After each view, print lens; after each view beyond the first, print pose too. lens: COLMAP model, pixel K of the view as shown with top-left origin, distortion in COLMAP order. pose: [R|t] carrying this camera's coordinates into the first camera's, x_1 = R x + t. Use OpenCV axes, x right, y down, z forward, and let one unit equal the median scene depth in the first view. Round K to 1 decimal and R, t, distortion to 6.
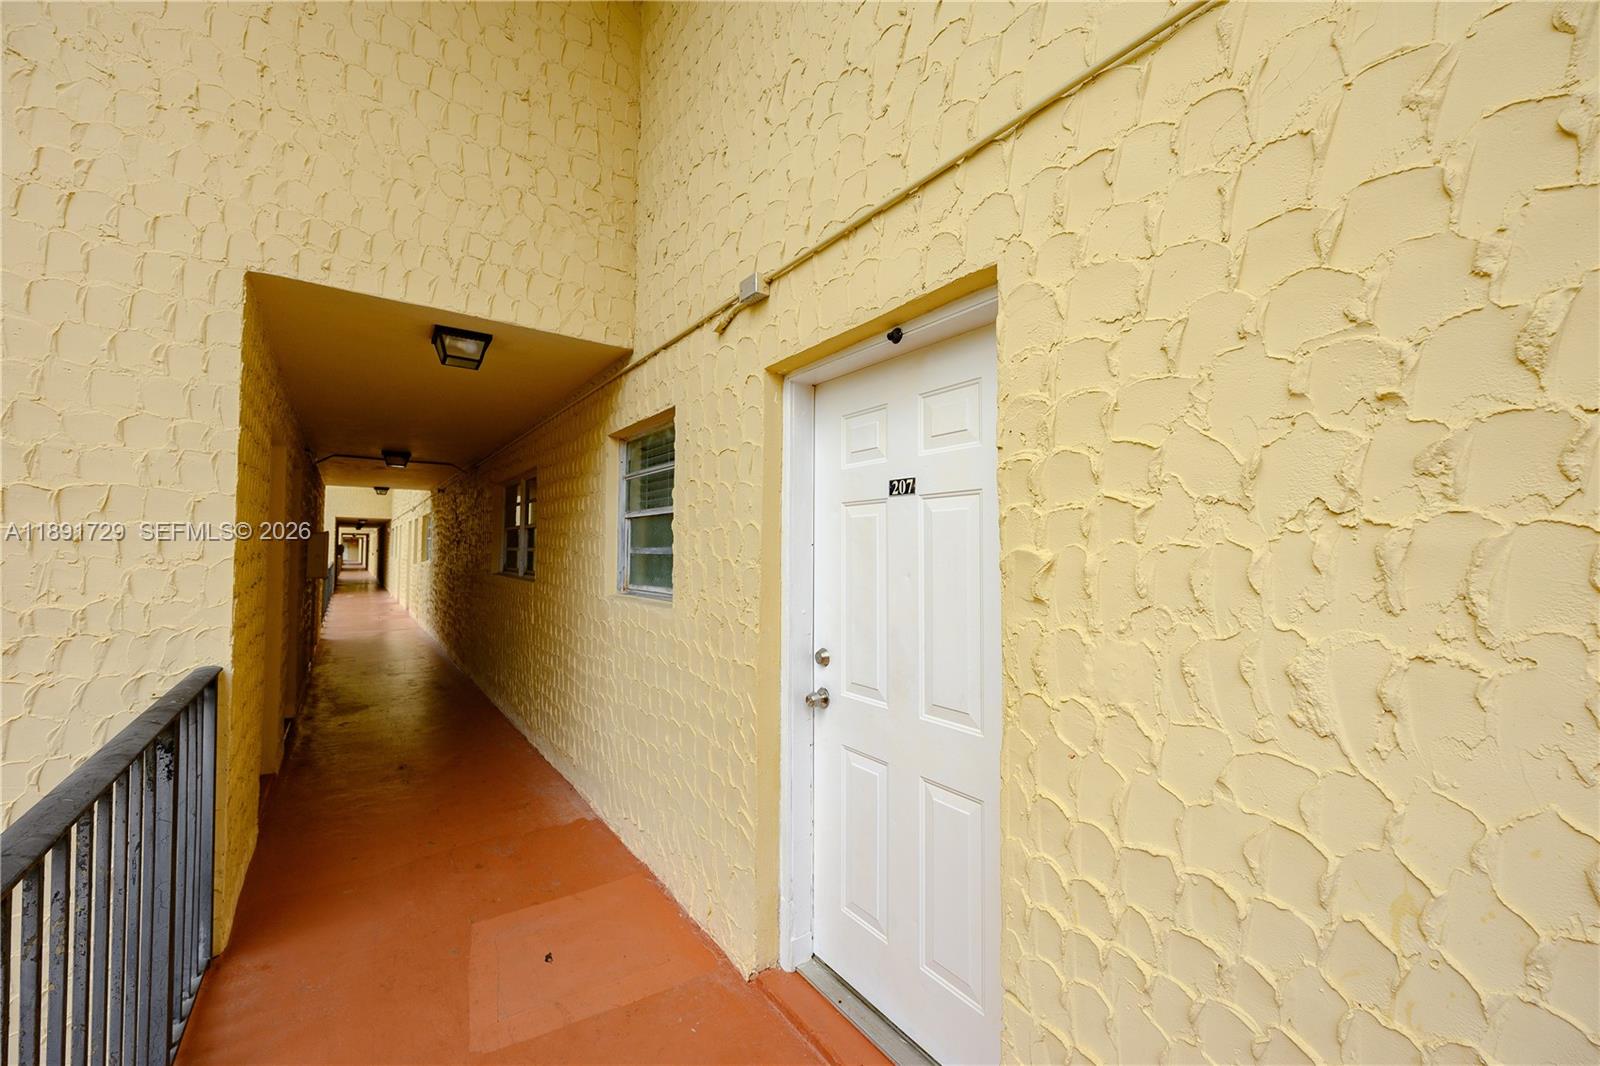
lens RADIAL K [[645.5, 0, 801.2], [0, 645.5, 529.6], [0, 0, 1]] dist [-0.000803, -0.000025]
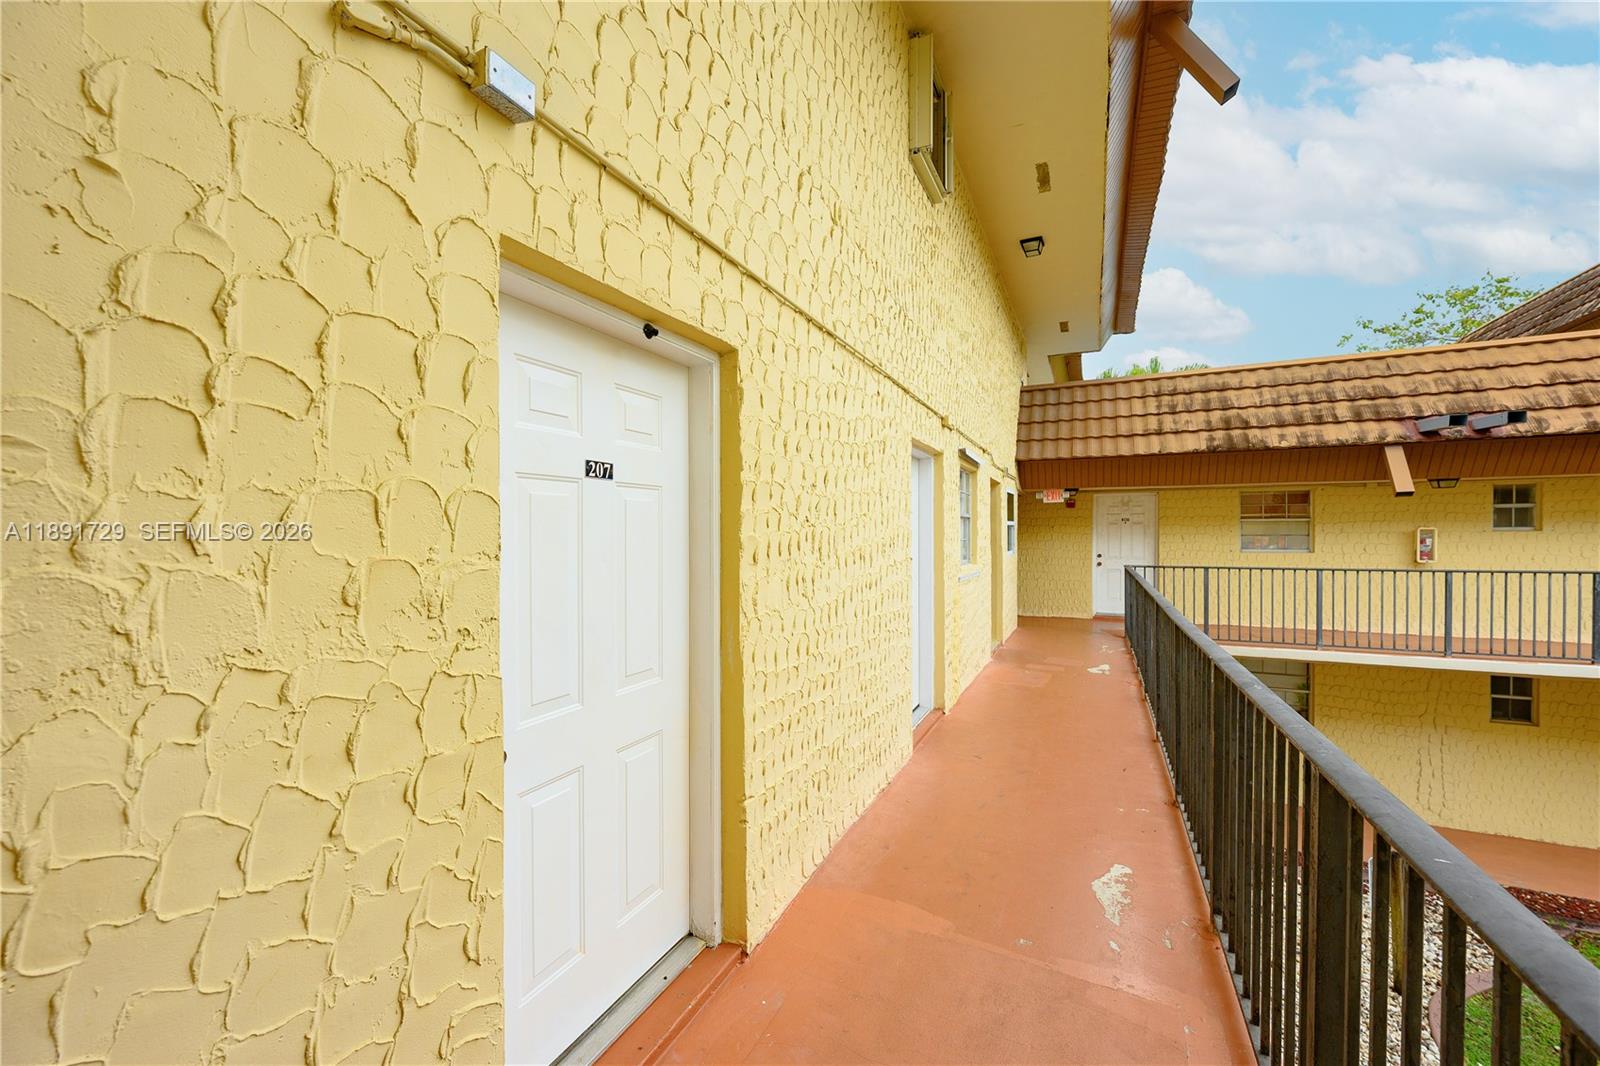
lens RADIAL K [[645.5, 0, 800.9], [0, 645.5, 539.6], [0, 0, 1]] dist [-0.000803, -0.000025]
pose [[-0.505883, -0.011775, 0.862522, -0.844438], [-0.024575, 0.999698, -0.000766, 0.031917], [-0.862252, -0.021584, -0.506019, 1.246698]]
